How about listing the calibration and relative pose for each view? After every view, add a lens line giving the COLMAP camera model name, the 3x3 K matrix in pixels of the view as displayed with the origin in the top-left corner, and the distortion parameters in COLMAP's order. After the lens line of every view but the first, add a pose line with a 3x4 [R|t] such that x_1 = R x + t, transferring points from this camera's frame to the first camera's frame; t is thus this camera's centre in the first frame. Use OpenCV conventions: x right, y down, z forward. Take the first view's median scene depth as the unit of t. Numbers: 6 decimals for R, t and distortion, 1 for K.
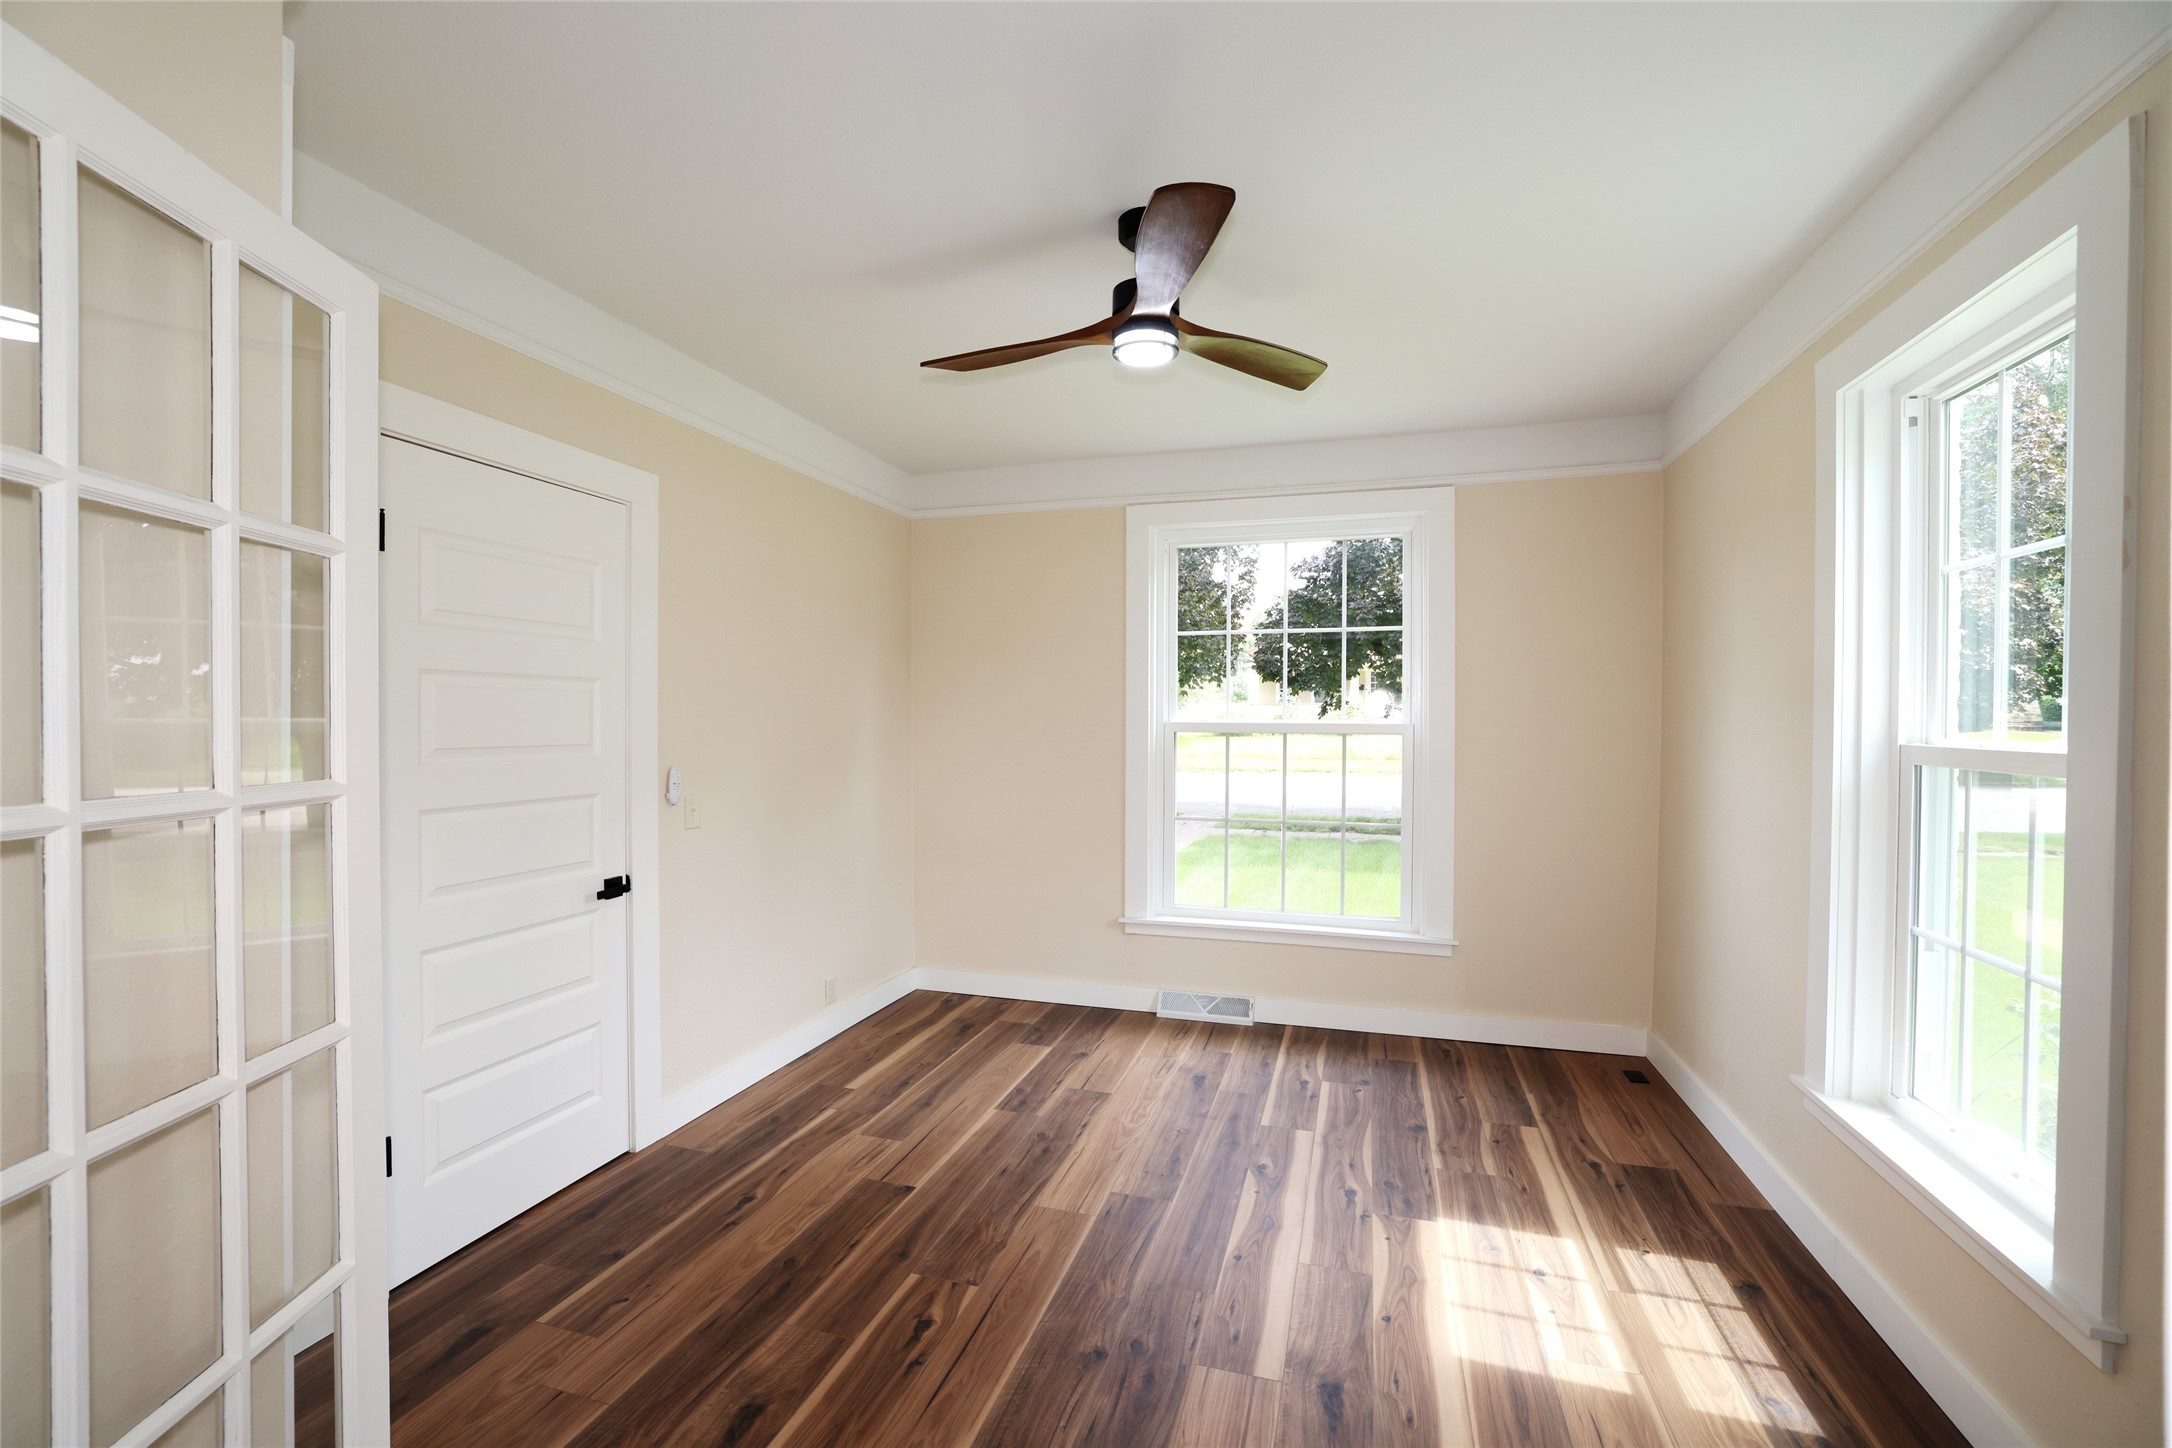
lens RADIAL K [[960.0, 0, 1089.6], [0, 960.0, 724.6], [0, 0, 1]] dist [0.000215, 0.000762]
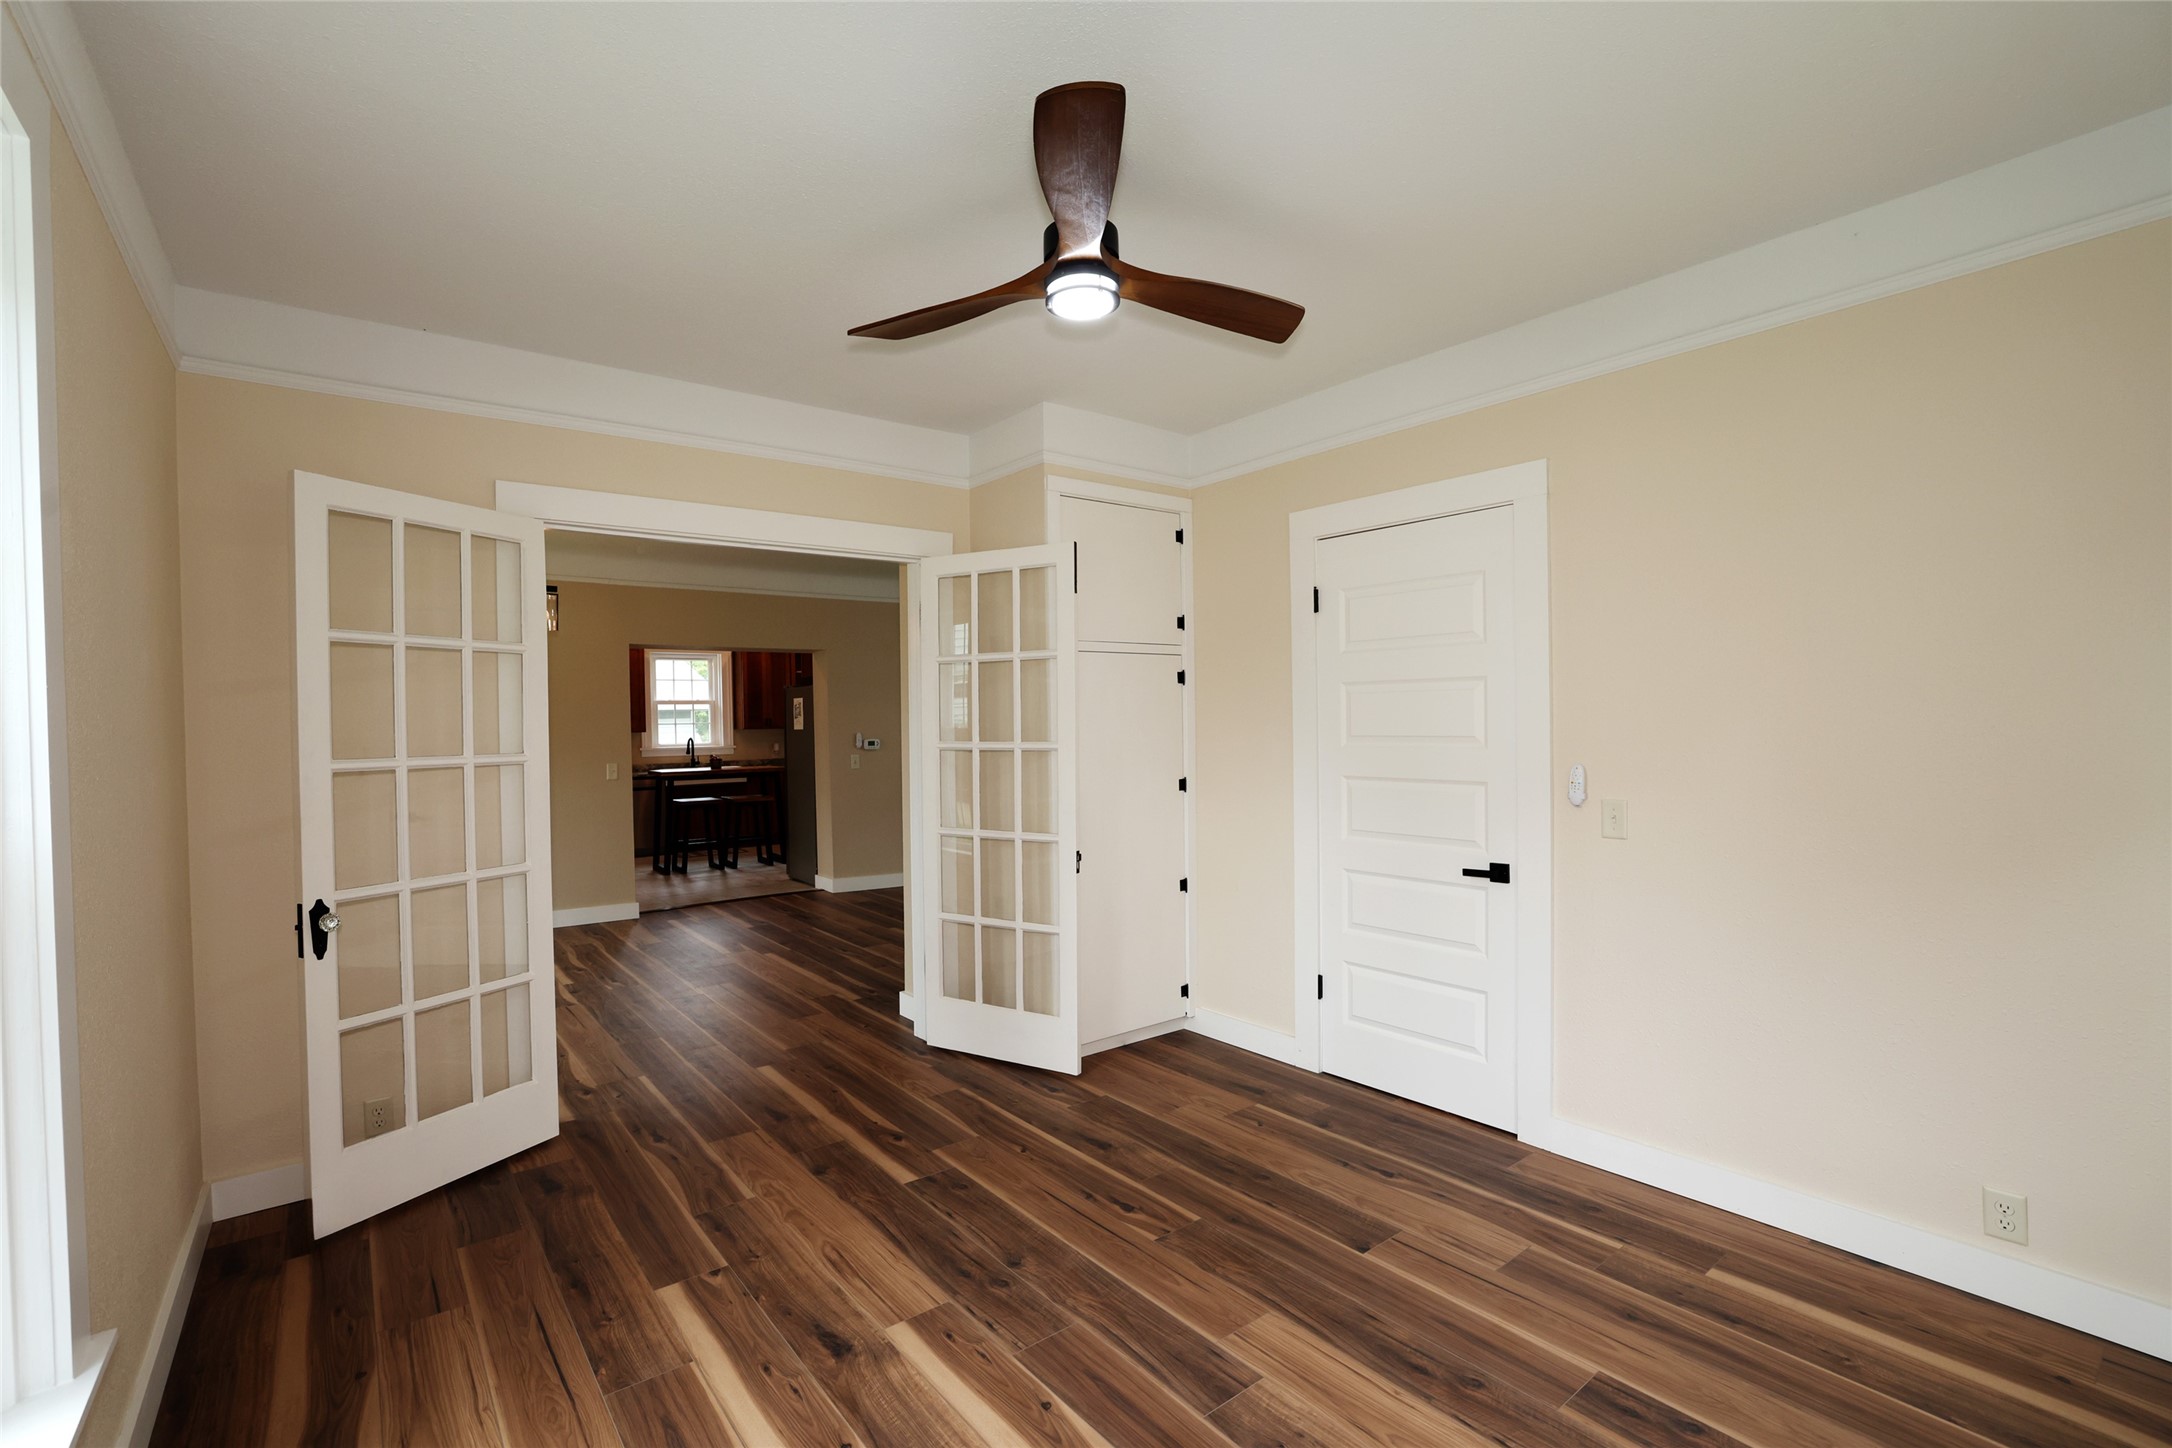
lens RADIAL K [[960.0, 0, 1089.6], [0, 960.0, 736.7], [0, 0, 1]] dist [0.000215, 0.000762]
pose [[-0.575950, 0.011352, -0.817406, 0.782459], [0.010531, 0.999924, 0.006467, -0.002099], [0.817417, -0.004884, -0.576025, 1.501241]]
